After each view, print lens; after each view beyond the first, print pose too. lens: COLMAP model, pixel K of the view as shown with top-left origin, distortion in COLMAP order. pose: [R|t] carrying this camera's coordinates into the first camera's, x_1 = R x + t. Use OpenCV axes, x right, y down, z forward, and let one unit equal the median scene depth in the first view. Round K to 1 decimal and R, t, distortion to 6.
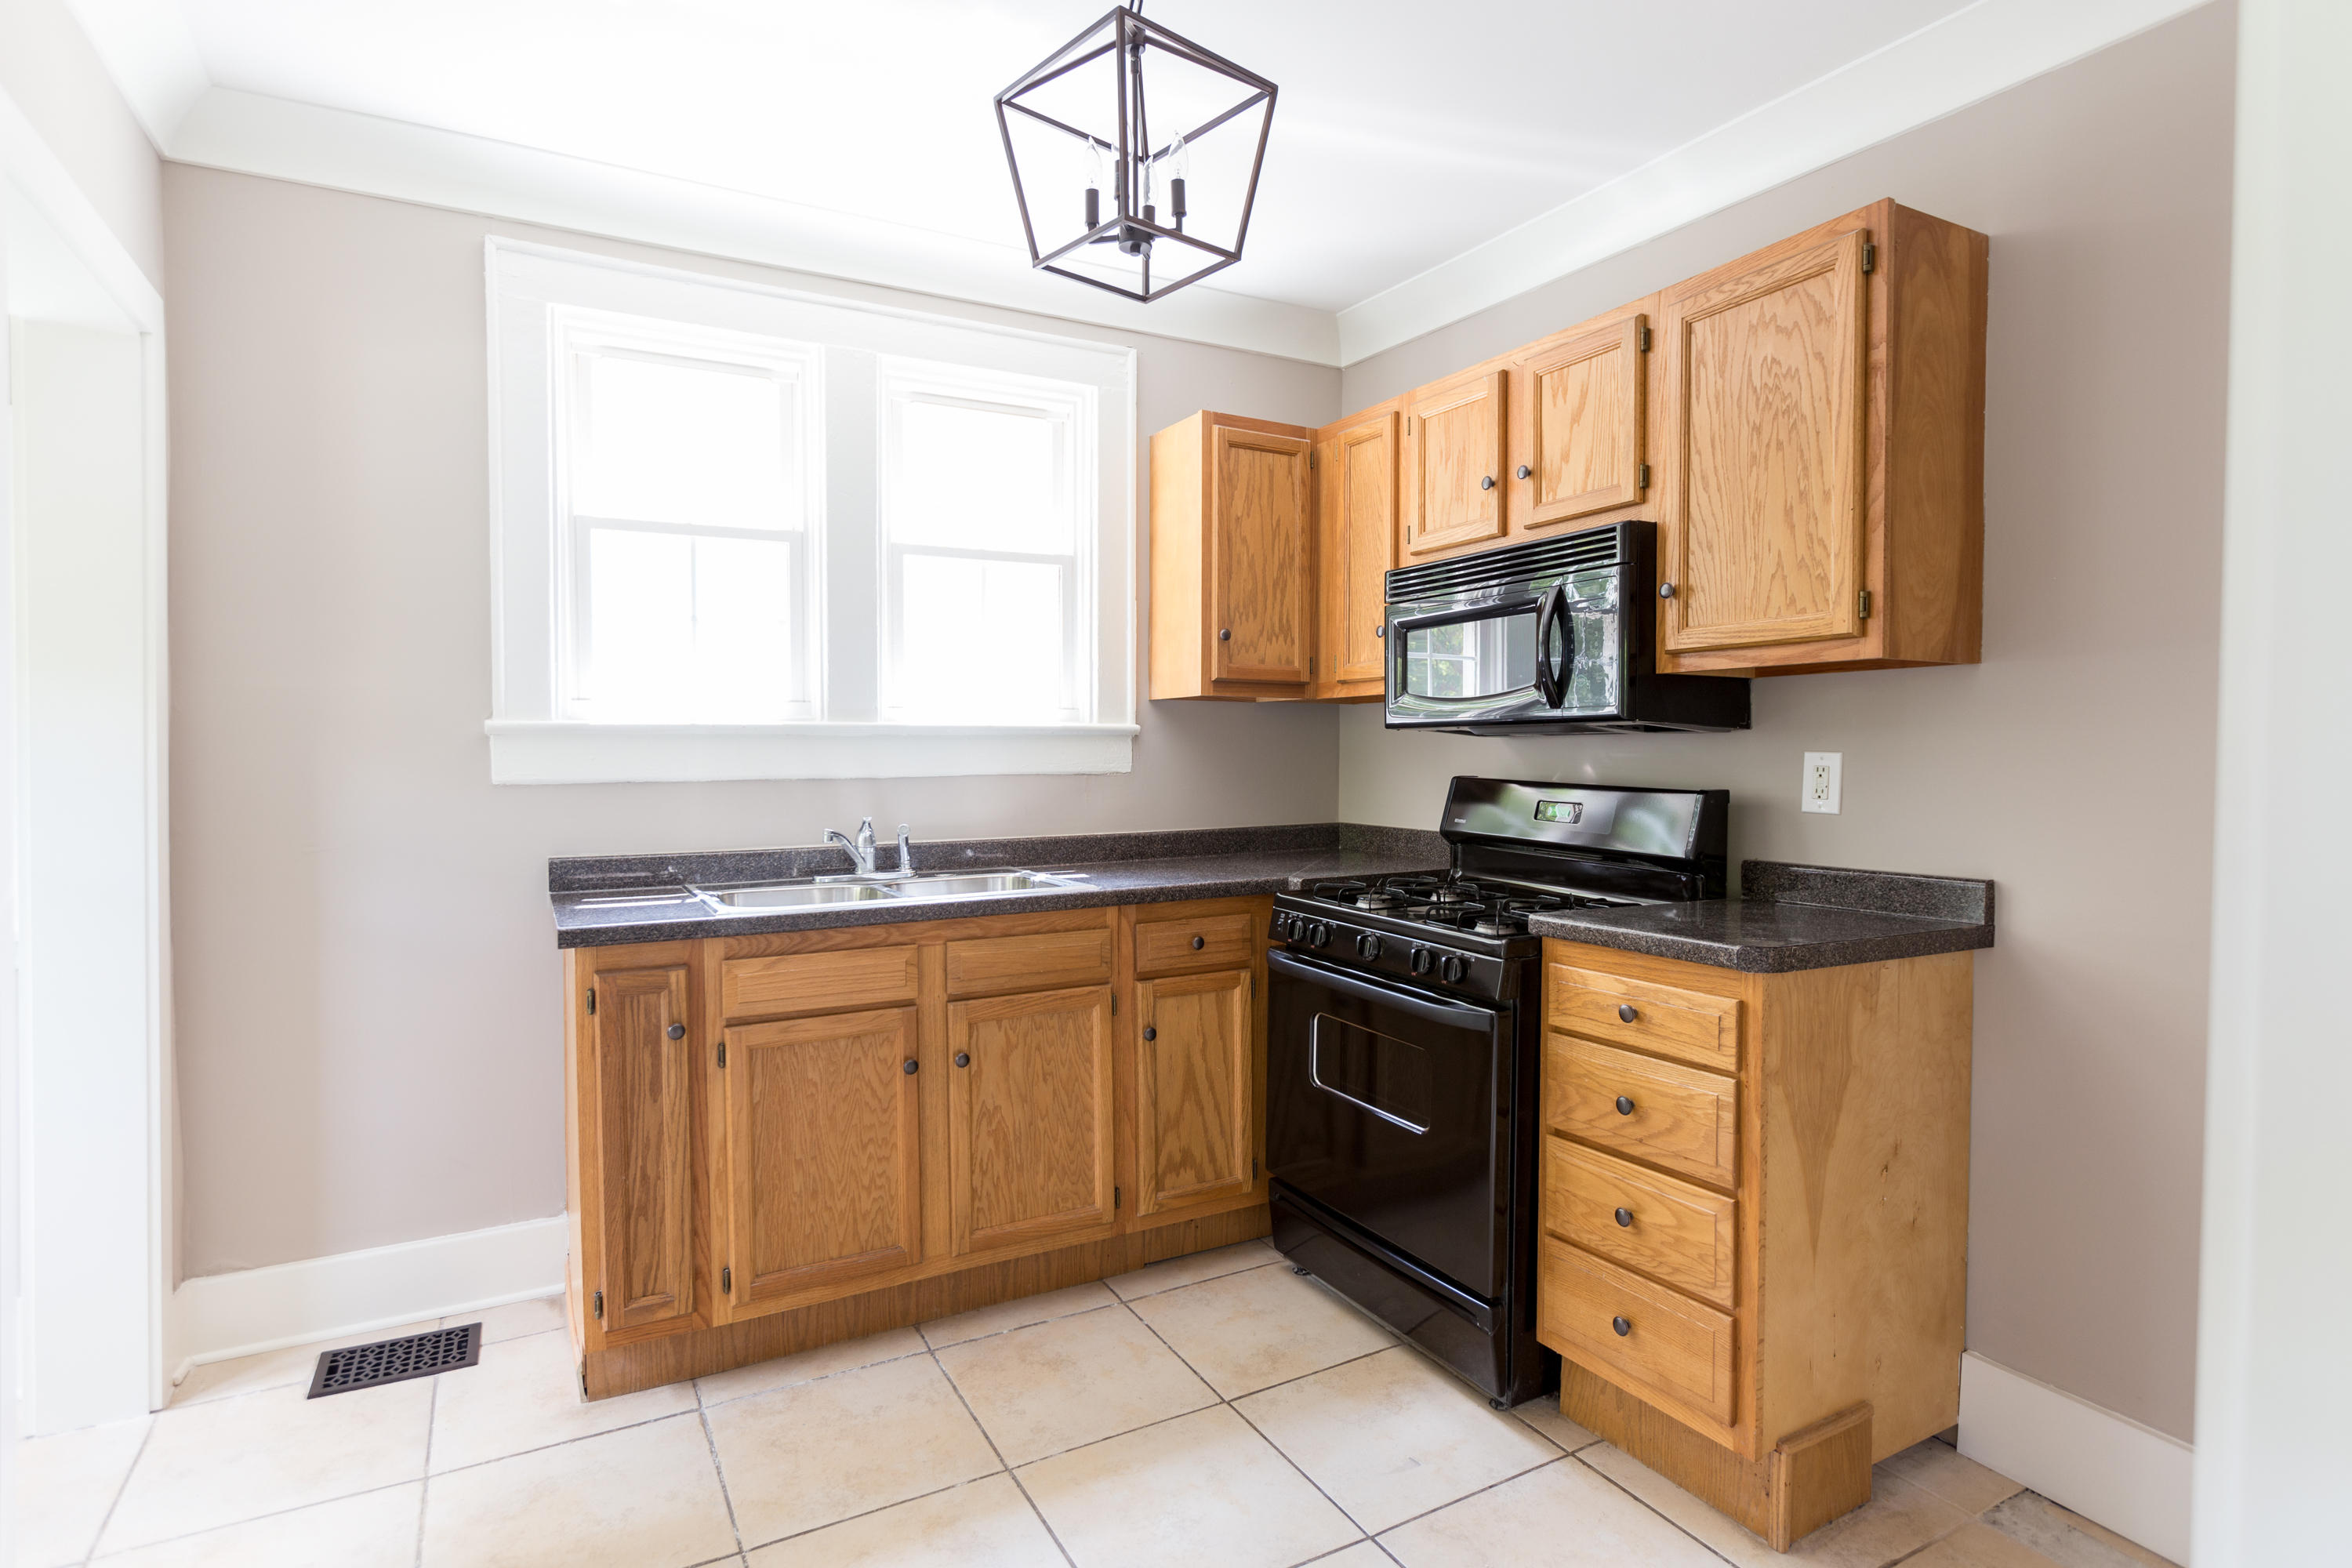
lens RADIAL K [[1210.0, 0, 1176.0], [0, 1210.0, 784.0], [0, 0, 1]] dist [0.001309, 0.000254]
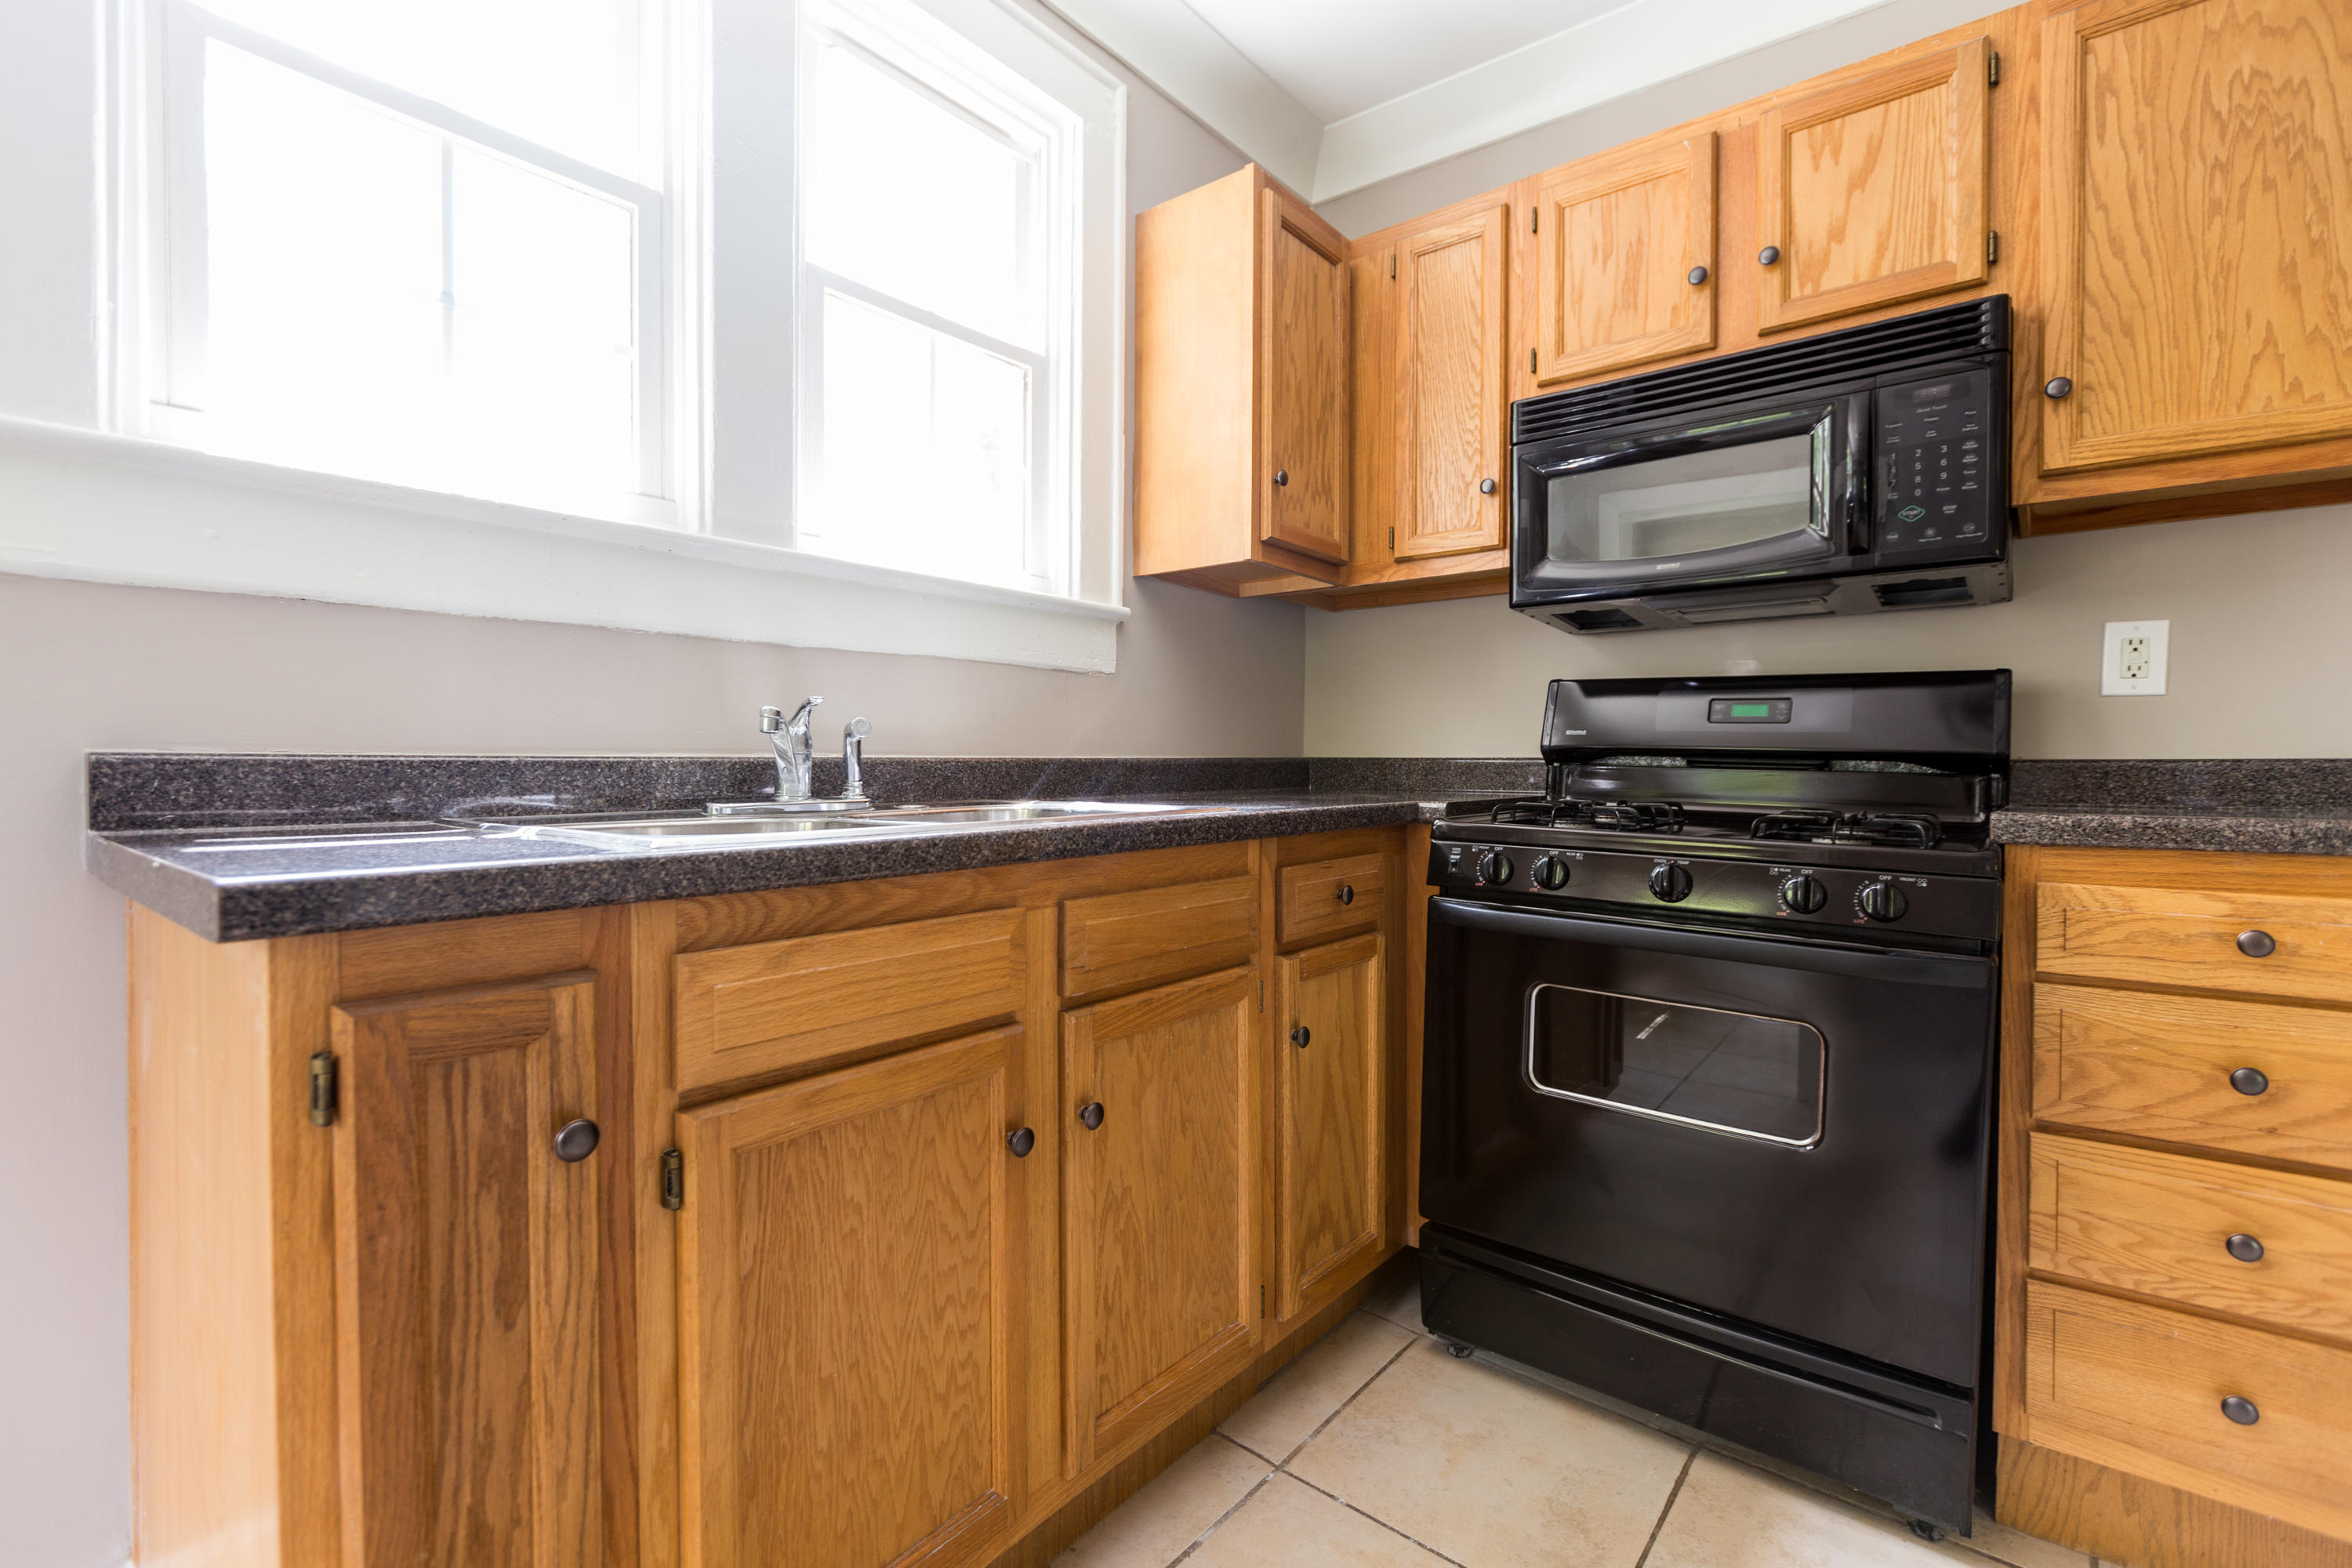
lens RADIAL K [[1061.4, 0, 1176.0], [0, 1061.4, 784.0], [0, 0, 1]] dist [-0.000613, 0.000402]
pose [[0.926620, -0.000334, 0.376000, -0.296052], [0.004117, 0.999949, -0.009258, 0.076155], [-0.375977, 0.010127, 0.926574, 0.496397]]
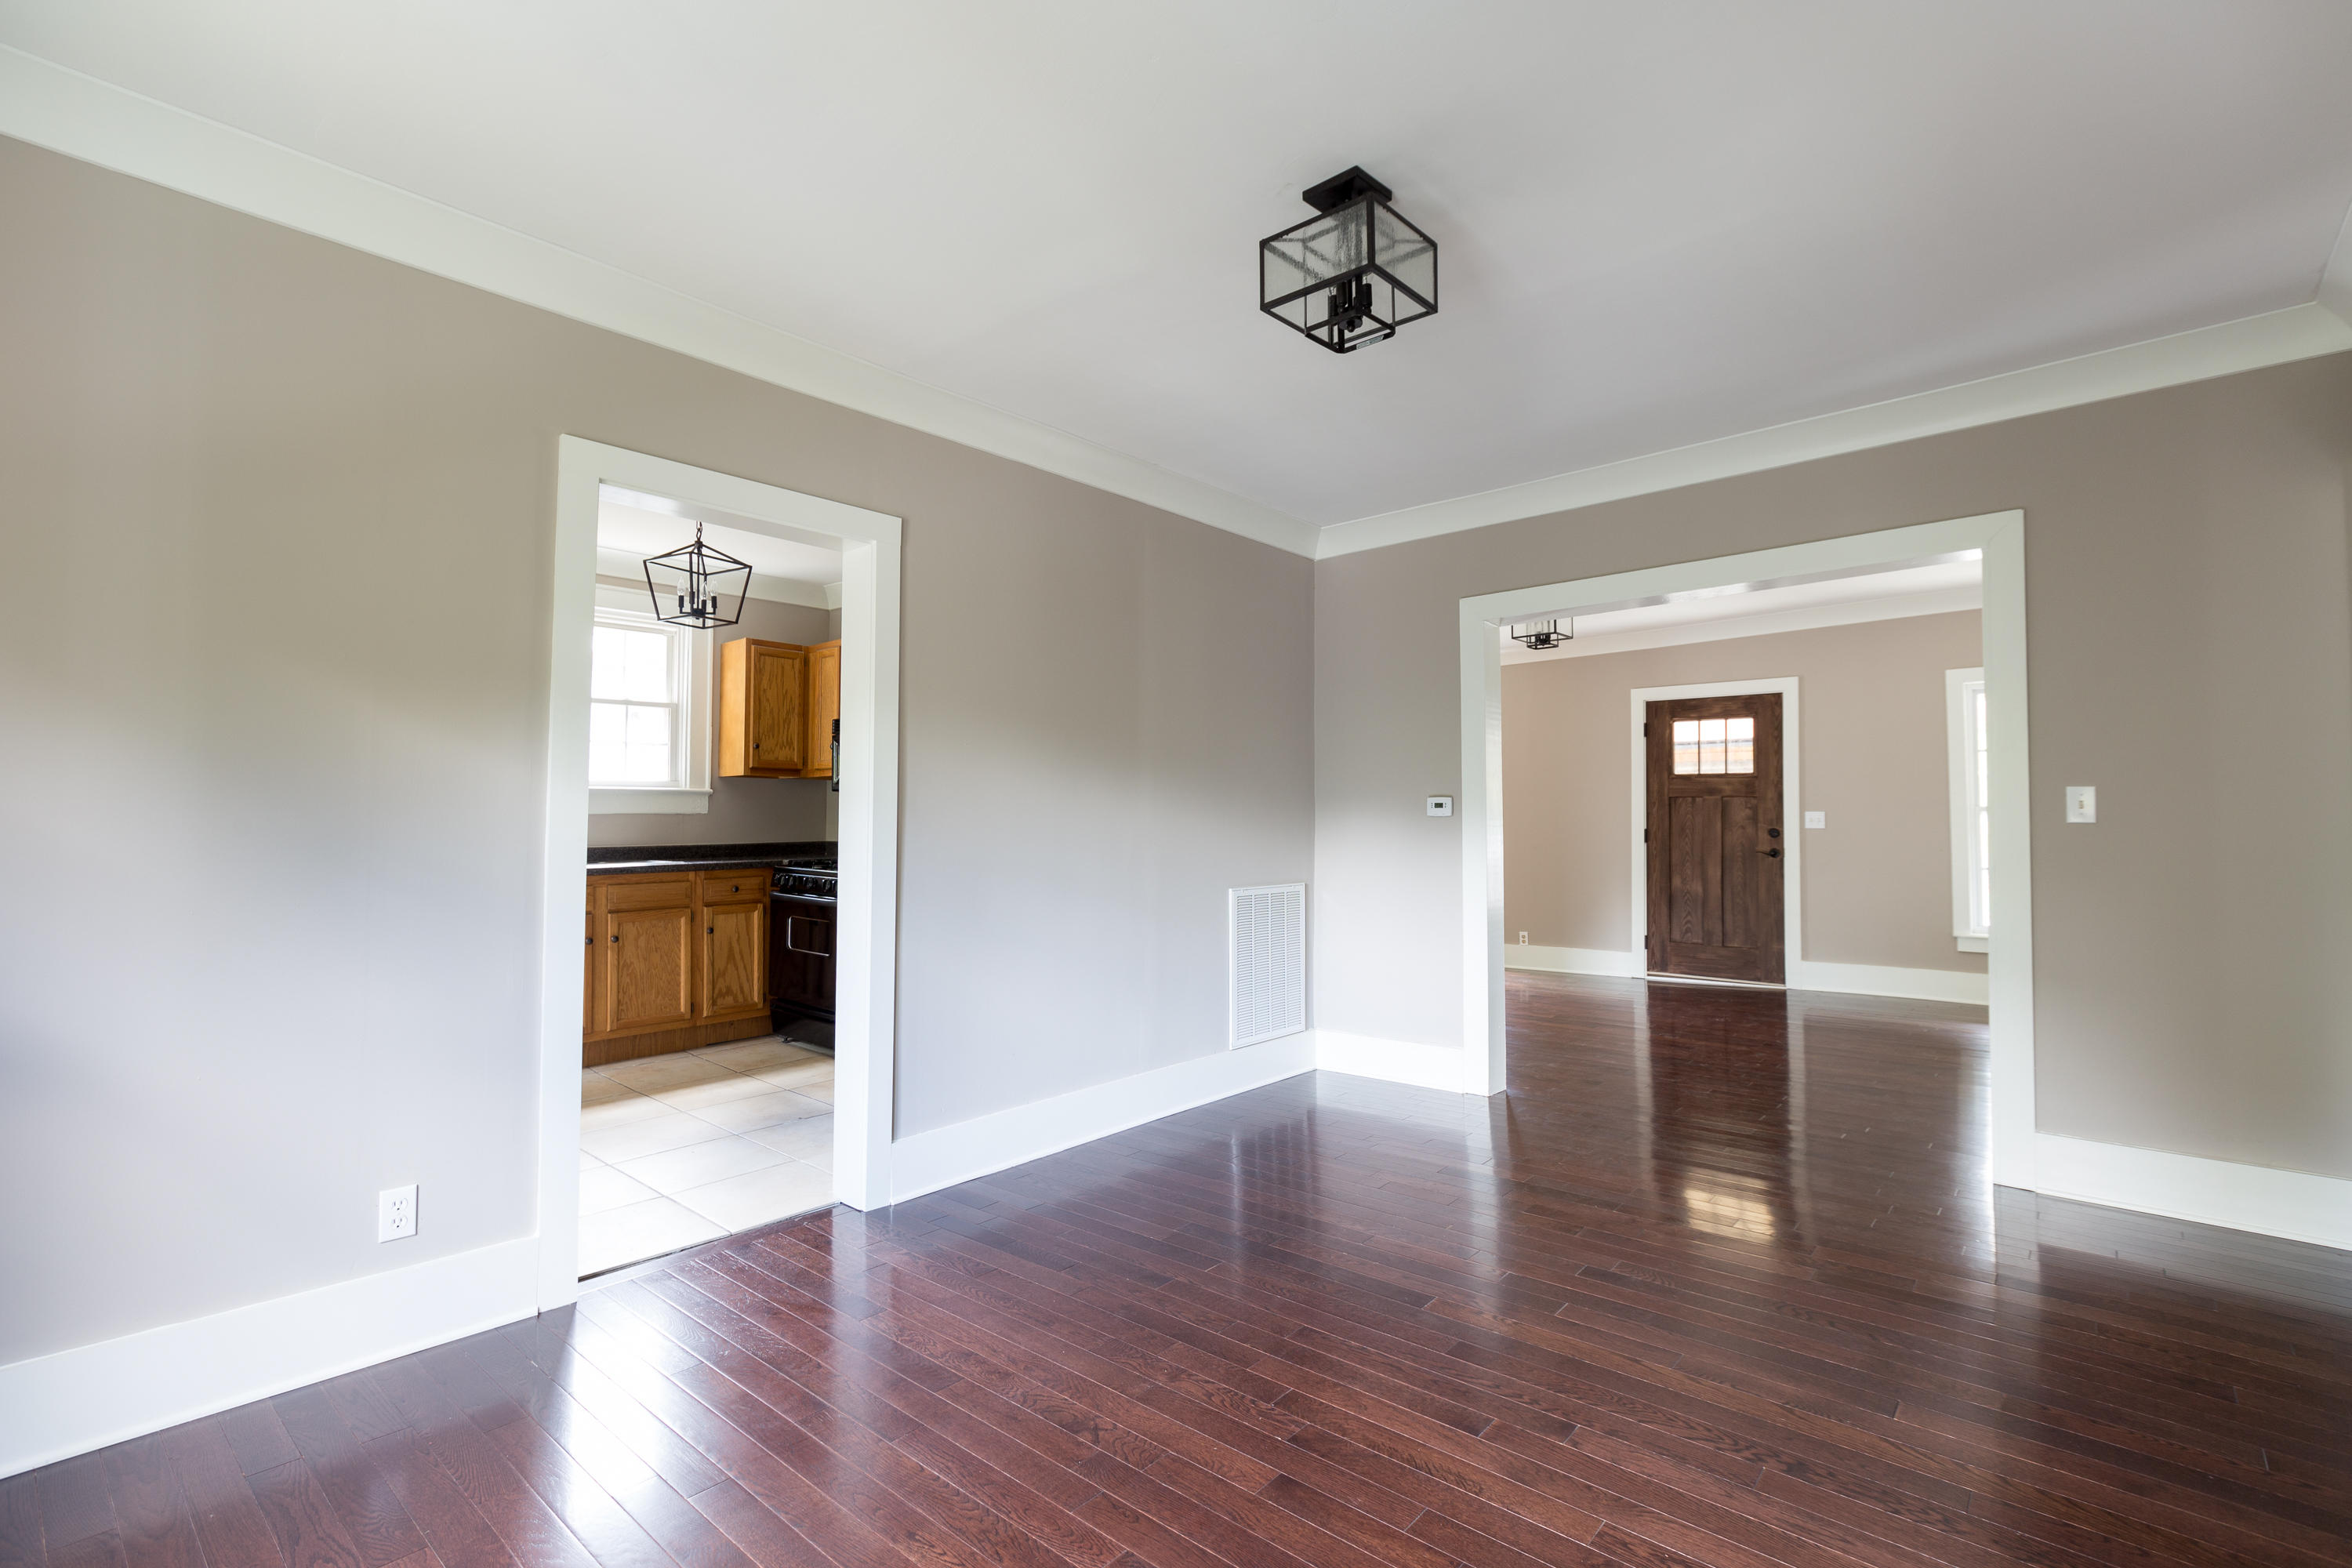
lens RADIAL K [[1061.4, 0, 1176.0], [0, 1061.4, 784.0], [0, 0, 1]] dist [-0.000613, 0.000402]
pose [[0.940862, 0.010113, 0.338638, 0.116289], [0.011590, 0.998009, -0.062005, 0.071941], [-0.338591, 0.062264, 0.938871, -1.077435]]
